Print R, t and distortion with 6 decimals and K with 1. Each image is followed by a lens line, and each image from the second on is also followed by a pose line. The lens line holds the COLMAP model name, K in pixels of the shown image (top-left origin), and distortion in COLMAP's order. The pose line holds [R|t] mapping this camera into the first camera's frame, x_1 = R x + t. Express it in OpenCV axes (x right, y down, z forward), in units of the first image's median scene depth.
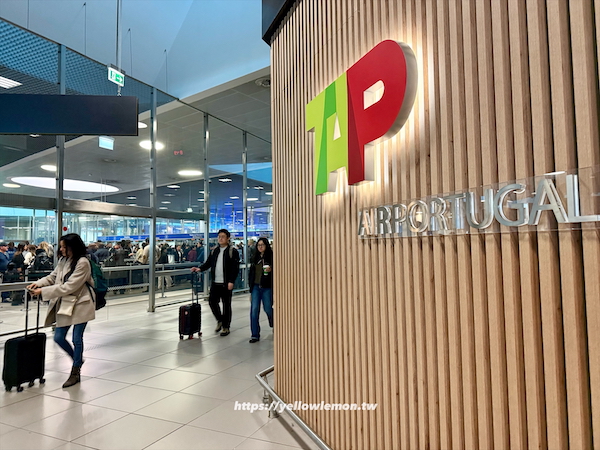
lens RADIAL K [[425.0, 0, 298.8], [0, 425.0, 223.1], [0, 0, 1]] dist [0.040891, -0.020179]
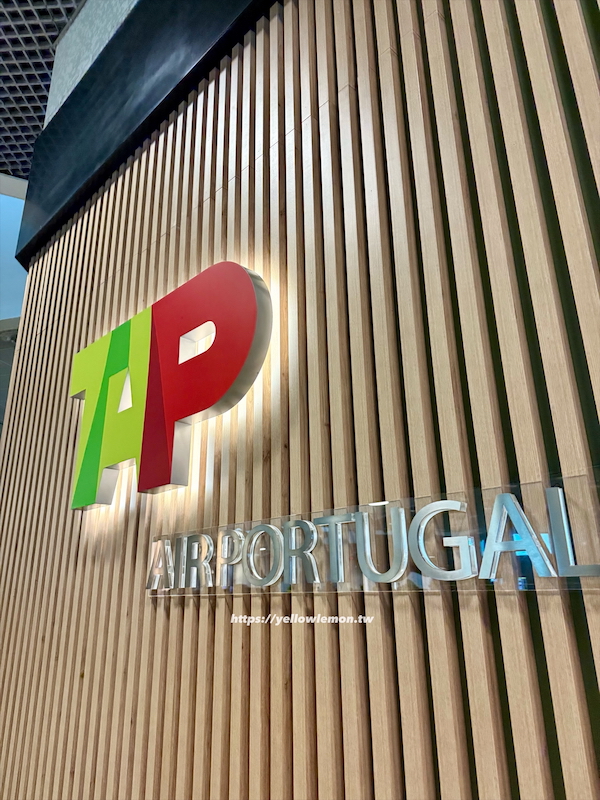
lens RADIAL K [[566.7, 0, 300.0], [0, 566.7, 395.1], [0, 0, 1]] dist [0.040891, -0.020179]
pose [[0.918659, 0.128212, 0.373668, 0.021017], [-0.018316, 0.958677, -0.283908, -0.005711], [-0.394627, 0.253971, 0.883045, 0.263469]]
